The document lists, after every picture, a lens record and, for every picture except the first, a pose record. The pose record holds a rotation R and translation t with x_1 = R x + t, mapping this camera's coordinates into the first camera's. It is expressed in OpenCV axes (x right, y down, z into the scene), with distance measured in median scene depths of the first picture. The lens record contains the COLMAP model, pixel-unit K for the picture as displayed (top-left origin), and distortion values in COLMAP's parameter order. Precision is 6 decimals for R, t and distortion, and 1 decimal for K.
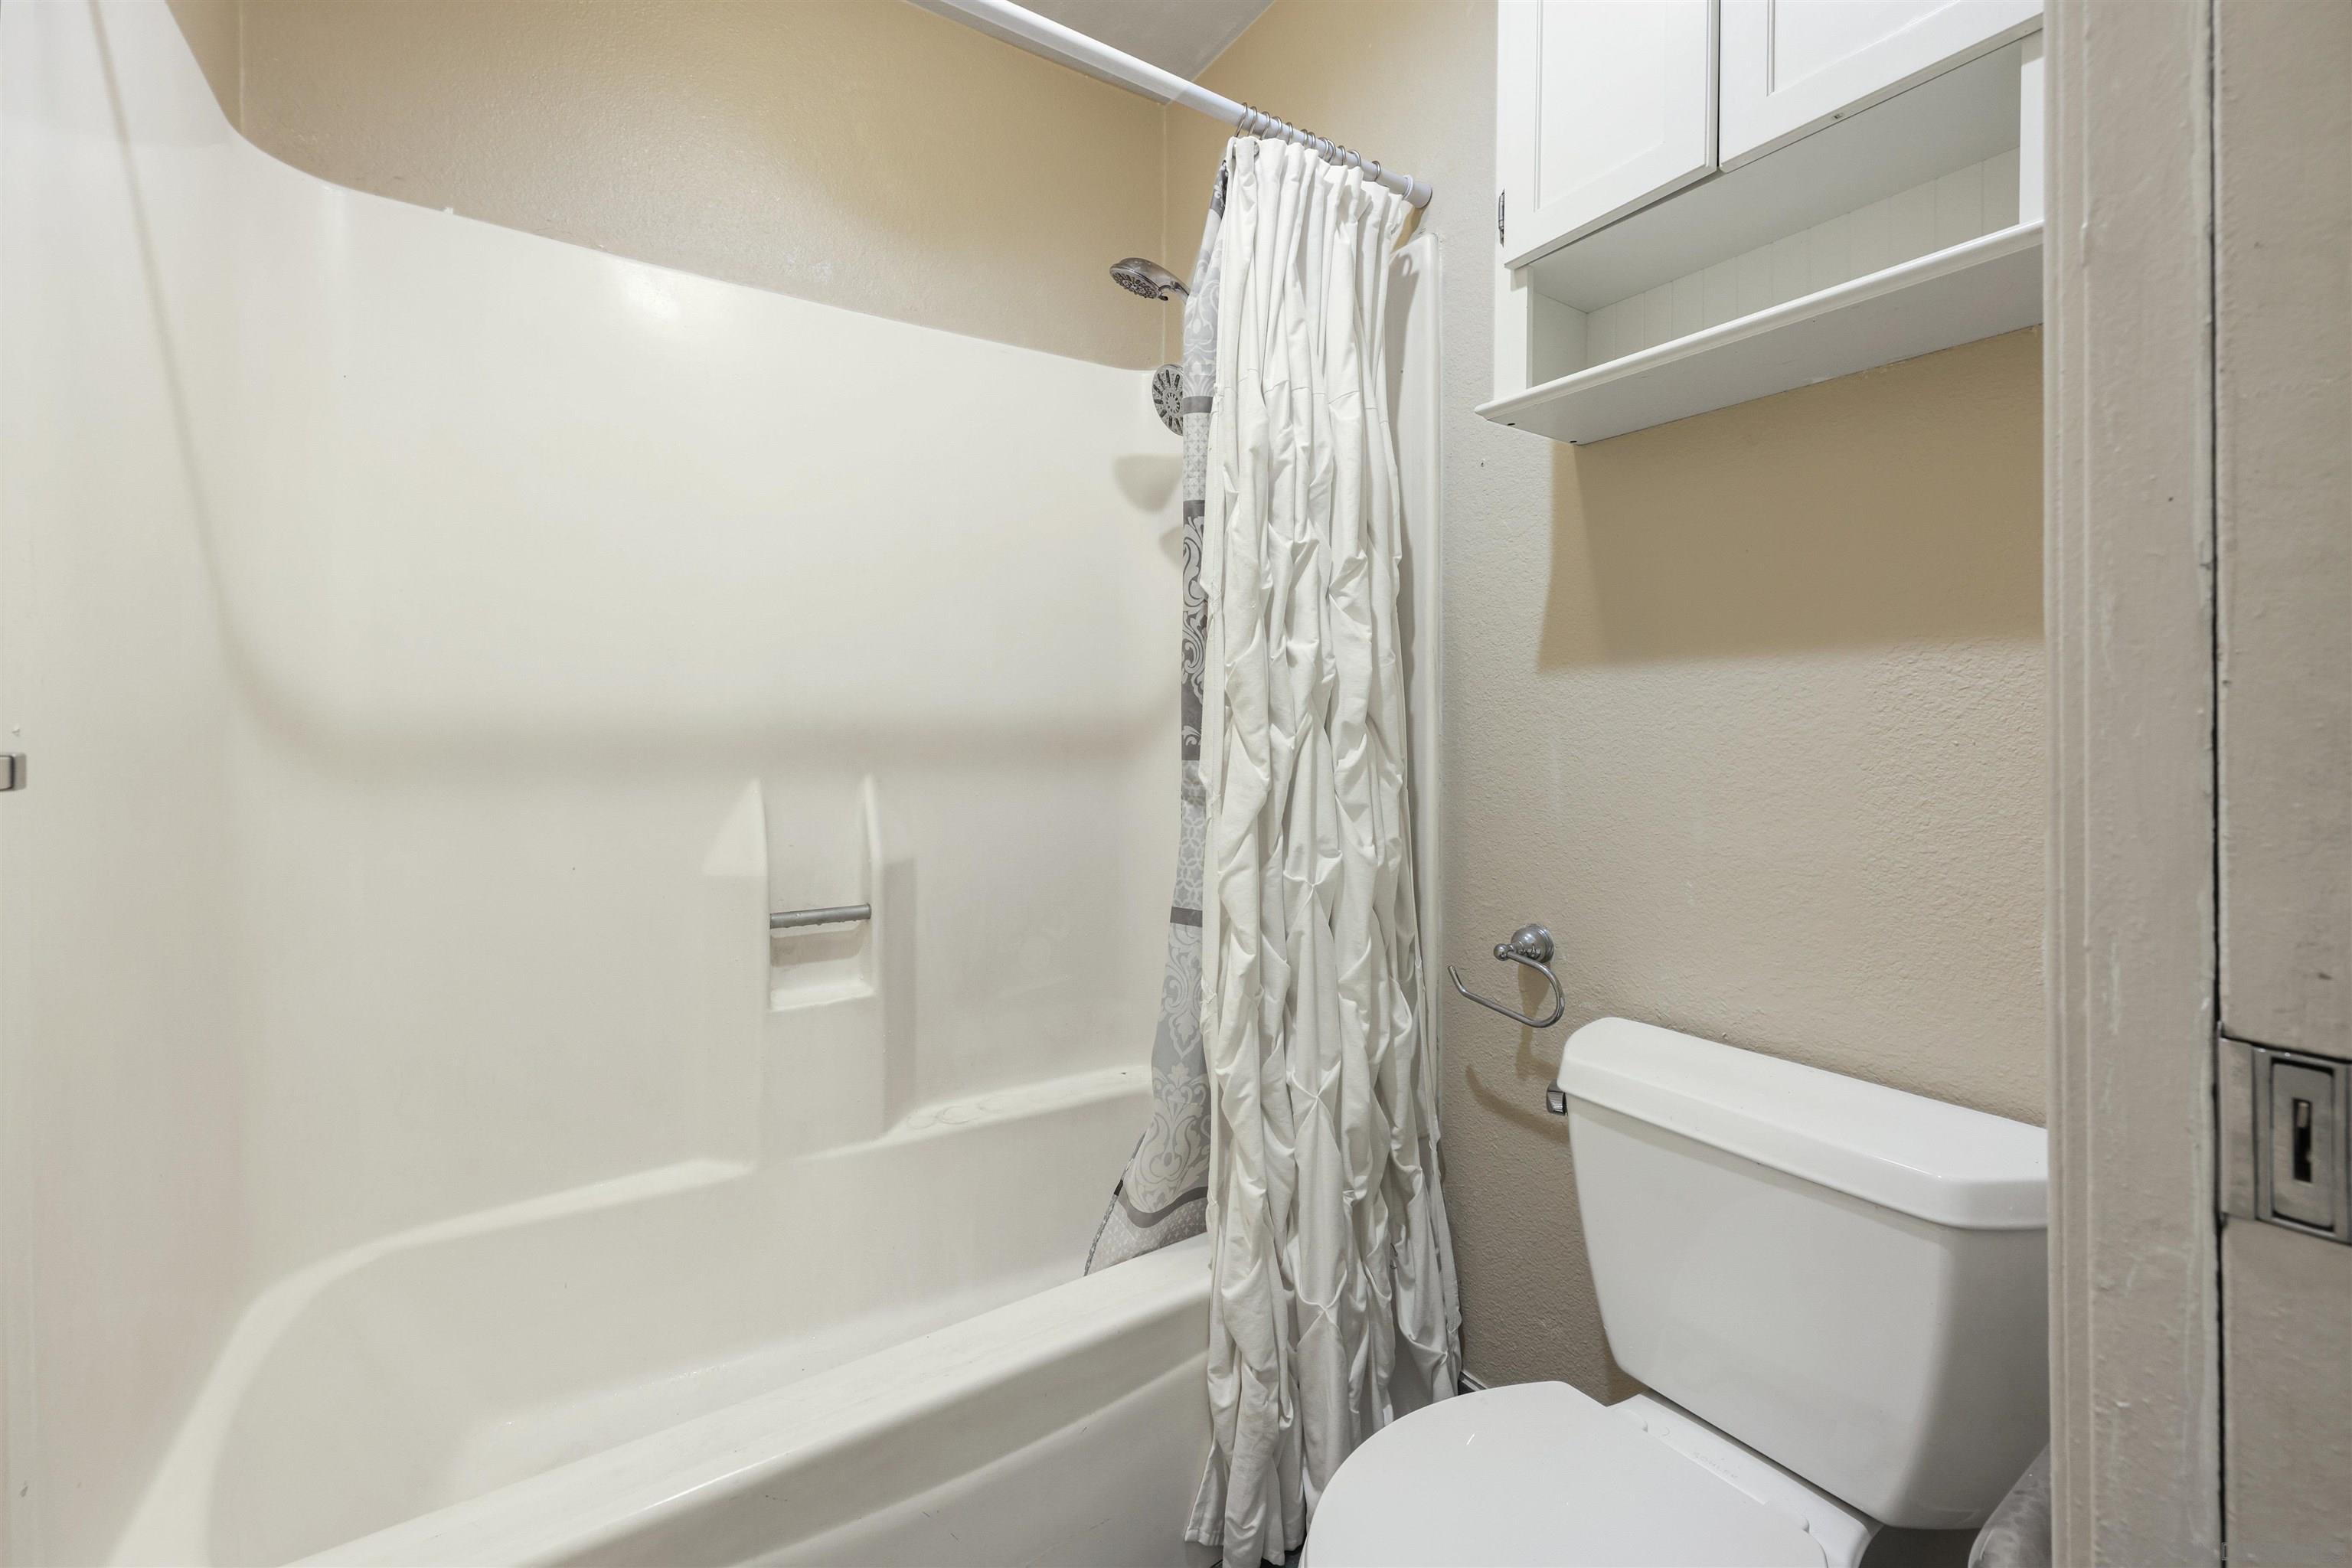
lens RADIAL K [[966.8, 0, 1167.3], [0, 966.8, 735.6], [0, 0, 1]] dist [-0.001007, -0.000077]
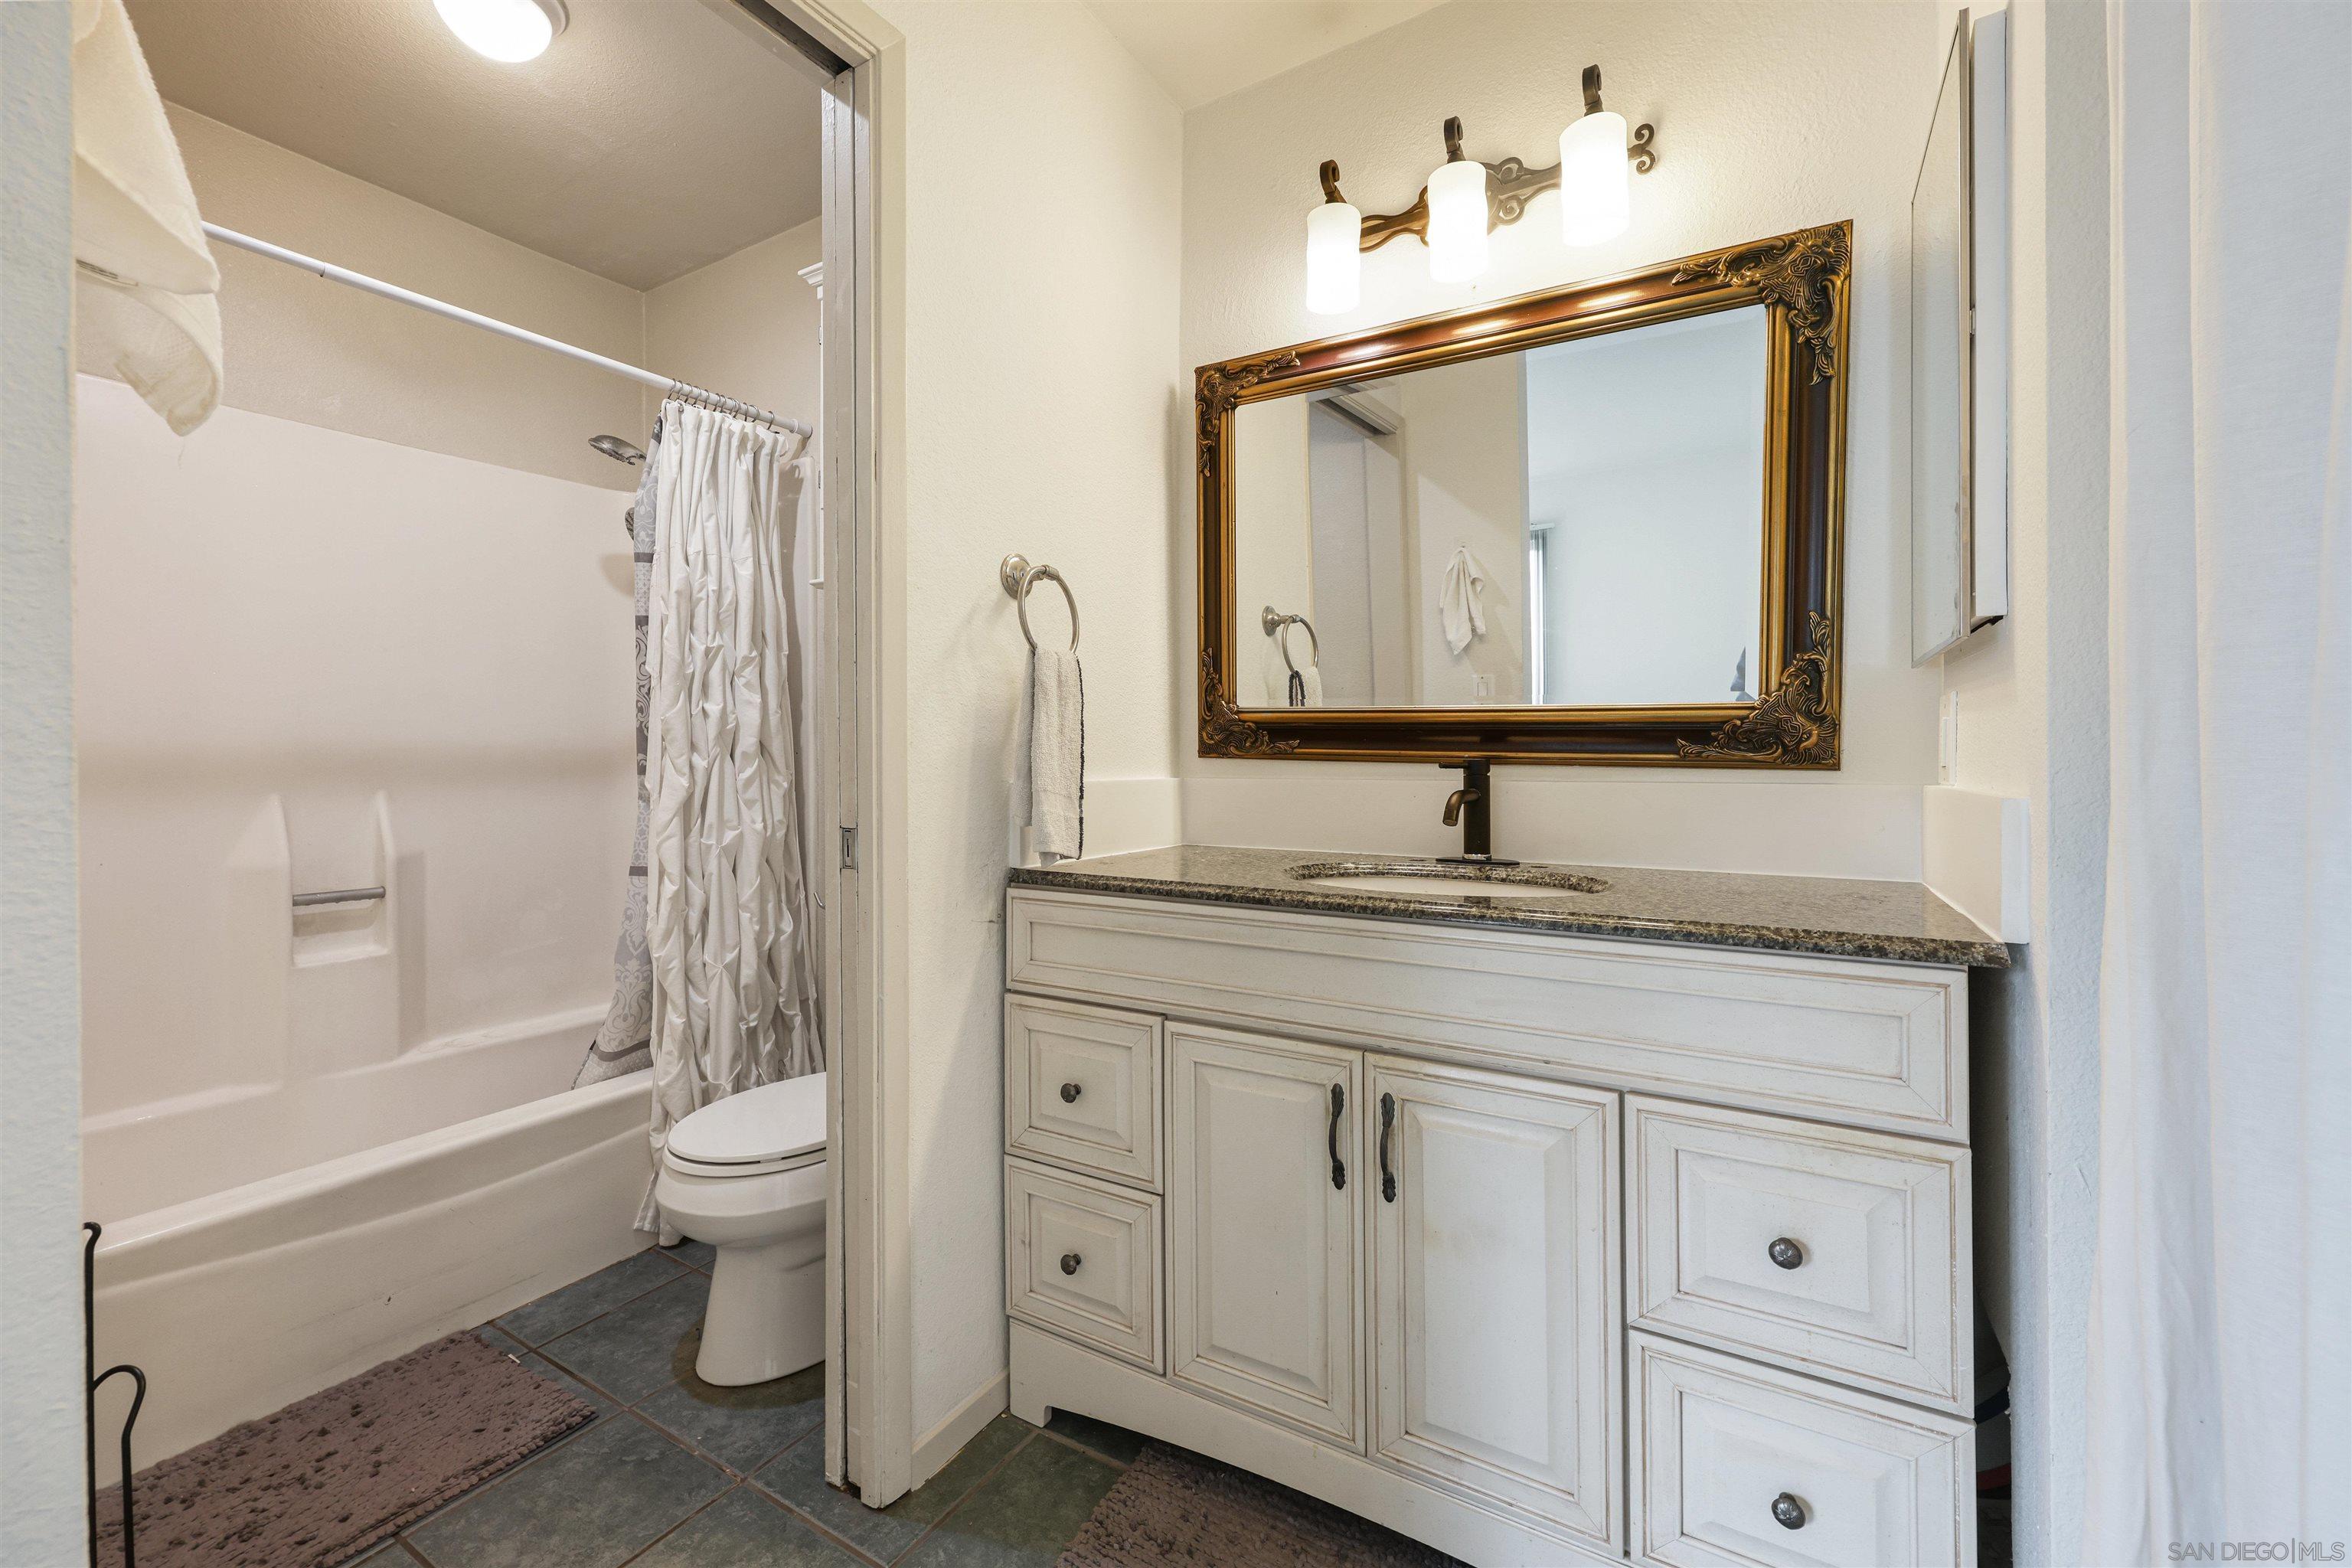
lens RADIAL K [[967.2, 0, 1178.7], [0, 967.2, 766.0], [0, 0, 1]] dist [0.002086, 0.000025]
pose [[0.904951, -0.006855, 0.425460, 0.153083], [0.004773, 0.999971, 0.005961, 0.005567], [-0.425488, -0.003364, 0.904958, -0.879215]]
